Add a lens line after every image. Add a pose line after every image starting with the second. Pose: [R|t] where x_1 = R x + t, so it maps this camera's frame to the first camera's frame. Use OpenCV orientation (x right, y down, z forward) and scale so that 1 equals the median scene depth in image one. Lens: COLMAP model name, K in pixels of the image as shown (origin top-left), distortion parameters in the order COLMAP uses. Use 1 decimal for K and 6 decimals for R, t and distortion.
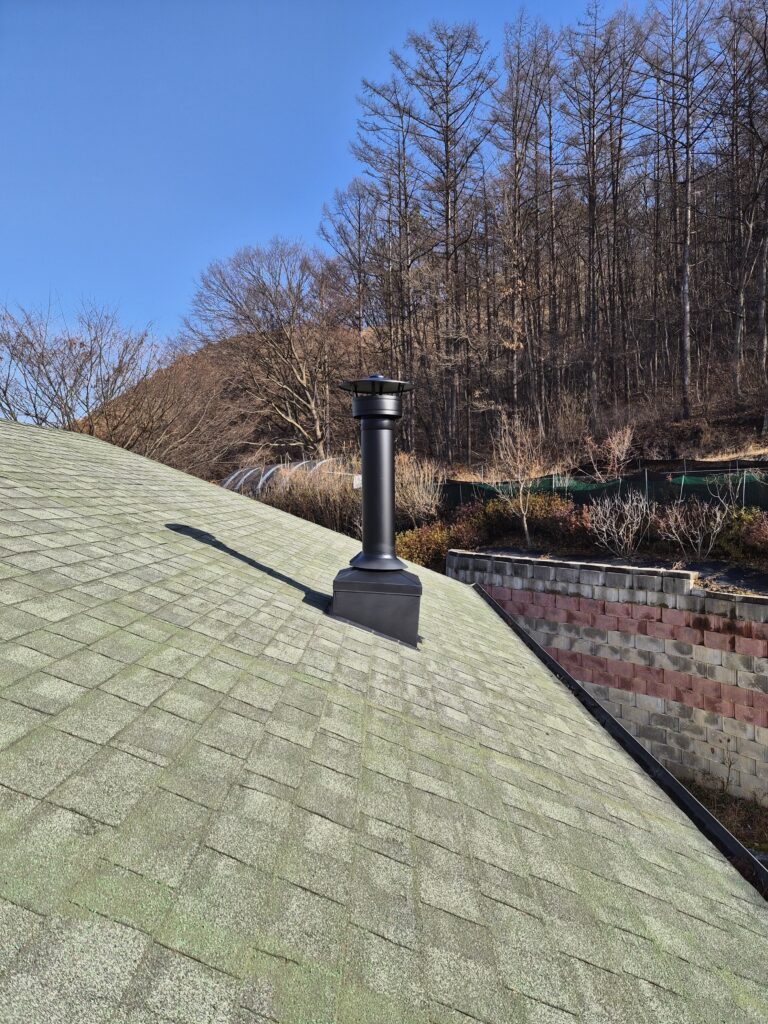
lens RADIAL K [[644.5, 0, 384.0], [0, 644.5, 512.0], [0, 0, 1]] dist [-0.000236, -0.000015]
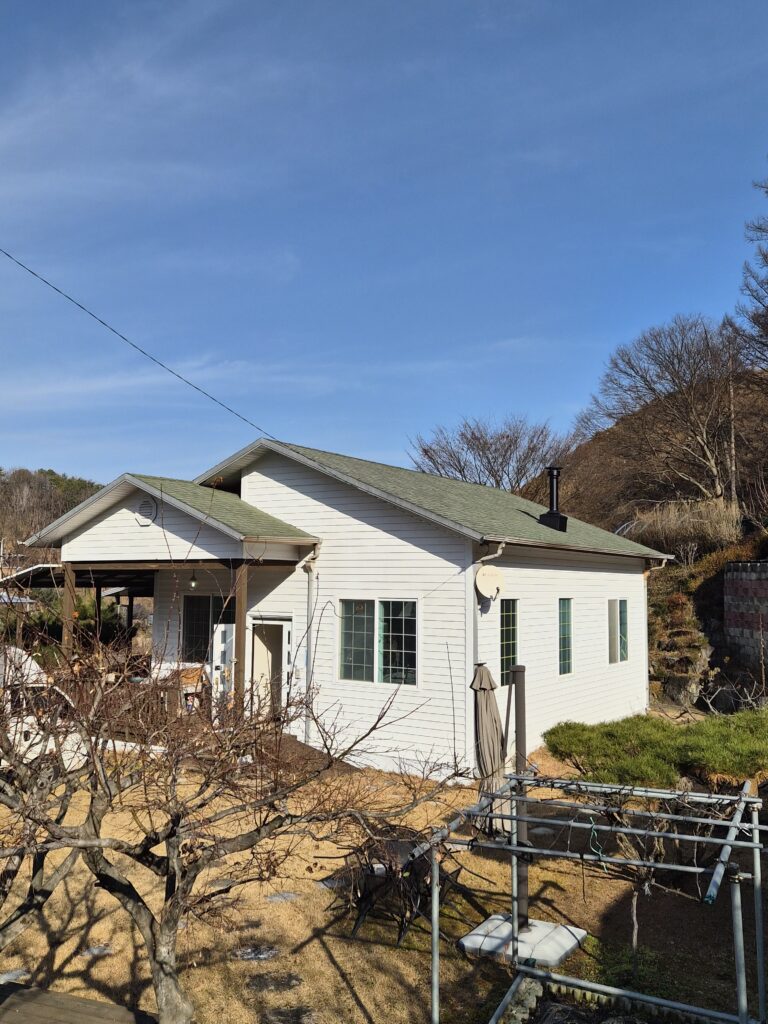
lens RADIAL K [[904.6, 0, 384.0], [0, 904.6, 512.0], [0, 0, 1]] dist [-0.003821, -0.001060]
pose [[0.829422, -0.022250, -0.558179, 0.501004], [-0.041564, 0.993979, -0.101382, 0.156482], [0.557074, 0.107289, 0.823503, -0.949637]]
